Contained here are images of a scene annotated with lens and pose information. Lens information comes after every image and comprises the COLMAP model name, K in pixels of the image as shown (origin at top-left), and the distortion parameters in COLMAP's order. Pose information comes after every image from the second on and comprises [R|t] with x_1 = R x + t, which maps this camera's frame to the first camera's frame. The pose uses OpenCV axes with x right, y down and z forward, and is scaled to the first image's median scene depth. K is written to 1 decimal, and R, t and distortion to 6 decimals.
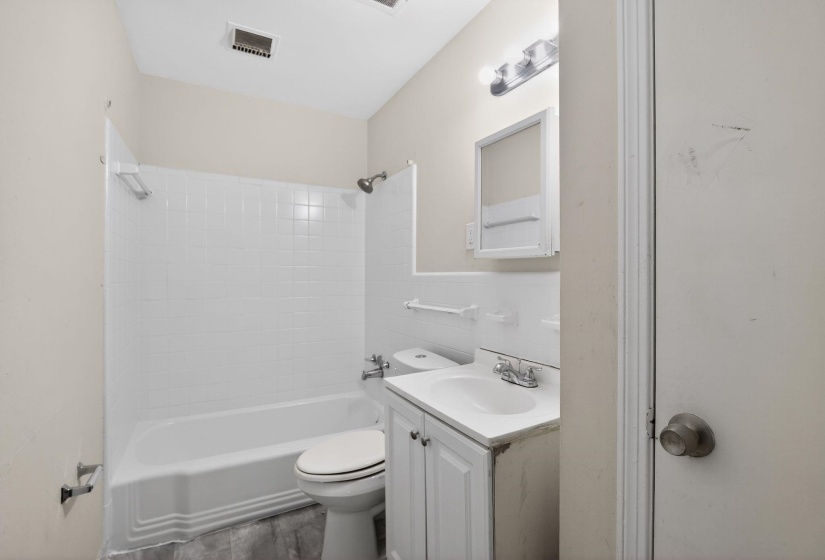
lens RADIAL K [[376.6, 0, 409.9], [0, 376.6, 276.4], [0, 0, 1]] dist [-0.014115, -0.000374]
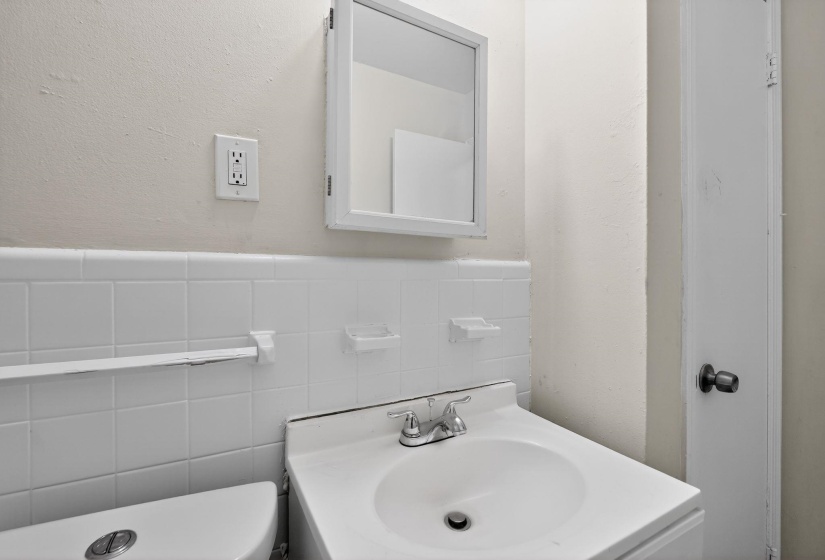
lens RADIAL K [[376.6, 0, 409.9], [0, 376.6, 276.4], [0, 0, 1]] dist [-0.014115, -0.000374]
pose [[-0.017801, -0.006469, 0.999821, -0.360819], [0.001115, 0.999978, 0.006489, 0.016856], [-0.999841, 0.001231, -0.017793, 1.150365]]
